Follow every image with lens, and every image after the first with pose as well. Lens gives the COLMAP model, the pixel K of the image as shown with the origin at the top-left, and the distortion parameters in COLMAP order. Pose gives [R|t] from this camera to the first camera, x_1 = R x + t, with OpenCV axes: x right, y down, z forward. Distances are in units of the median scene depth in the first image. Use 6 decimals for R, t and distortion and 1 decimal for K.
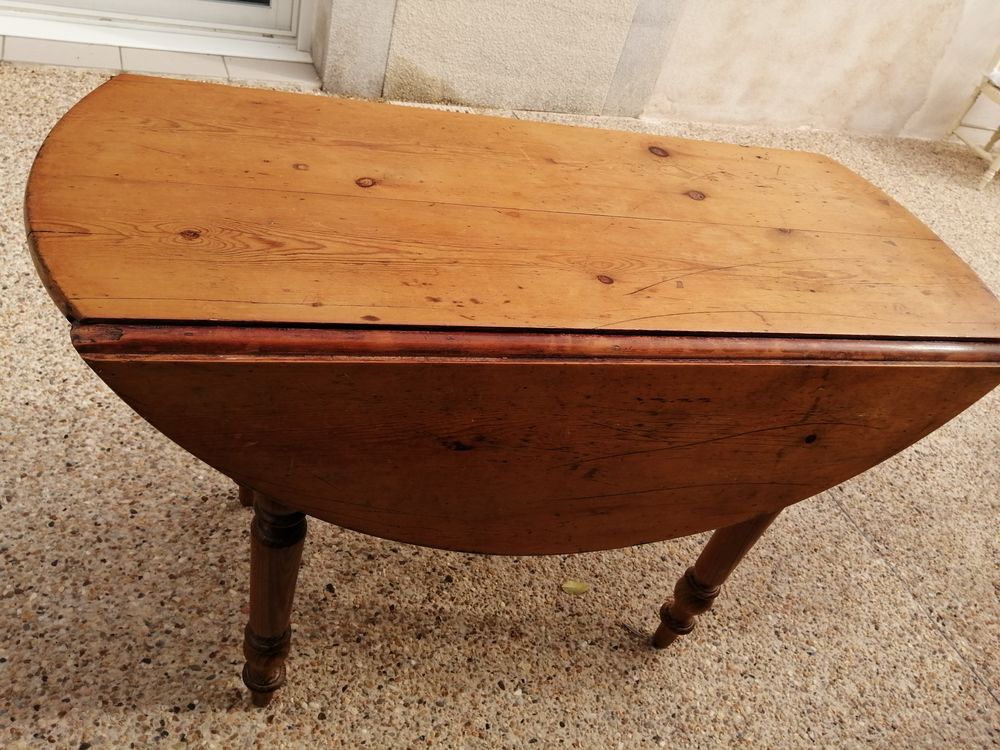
lens RADIAL K [[799.1, 0, 497.9], [0, 799.1, 359.5], [0, 0, 1]] dist [0.024529, -0.068221]
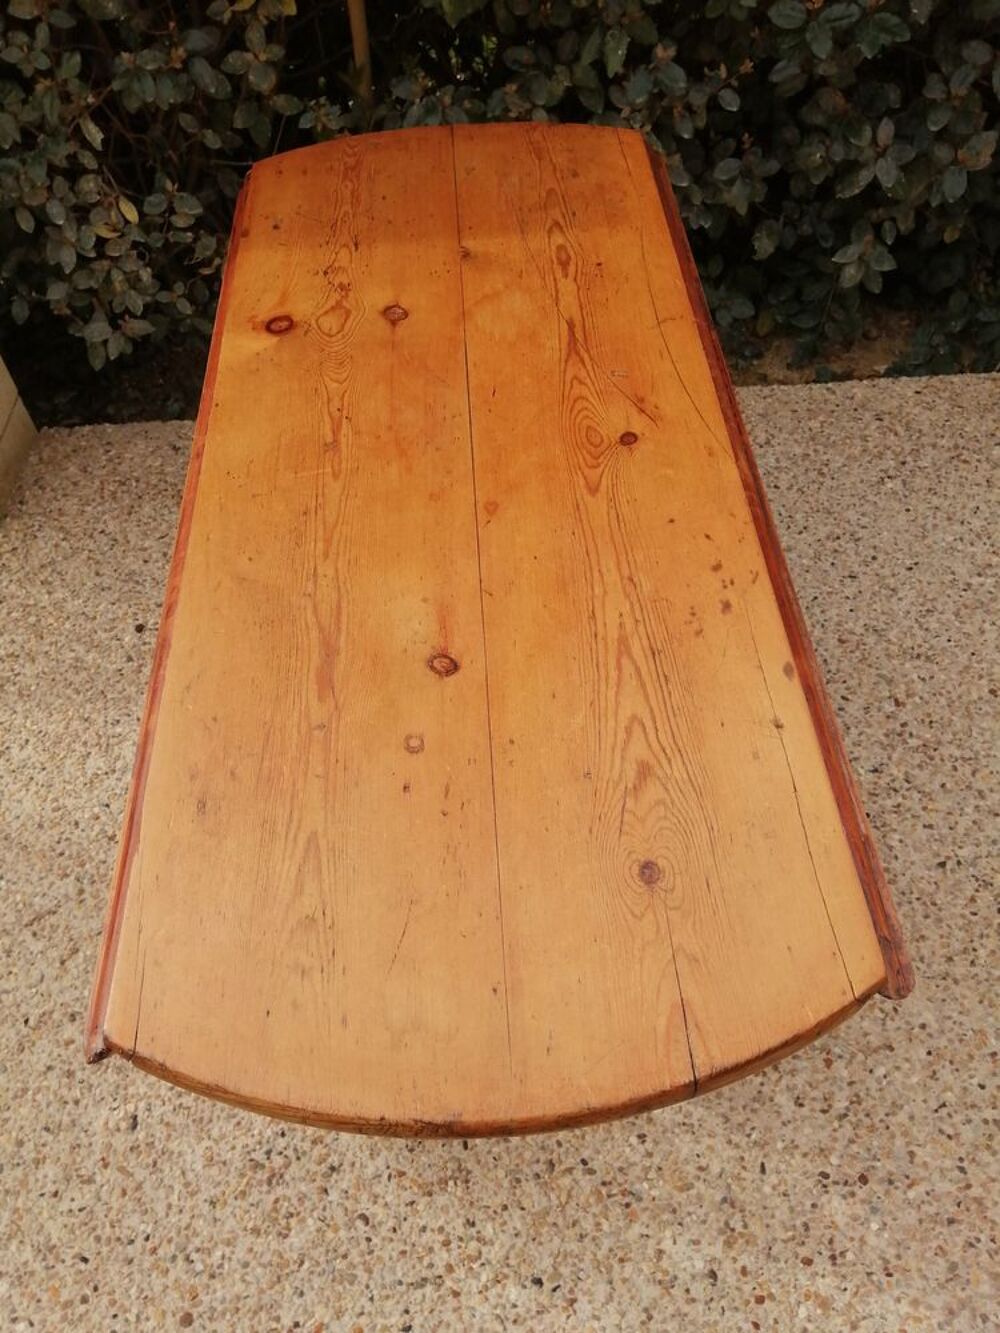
lens RADIAL K [[1065.2, 0, 494.4], [0, 1065.2, 661.7], [0, 0, 1]] dist [0.024529, -0.068221]
pose [[-0.922463, -0.381551, 0.058999, 0.022167], [0.091579, -0.067787, 0.993488, -0.733981], [-0.375067, 0.921859, 0.097473, 0.684416]]
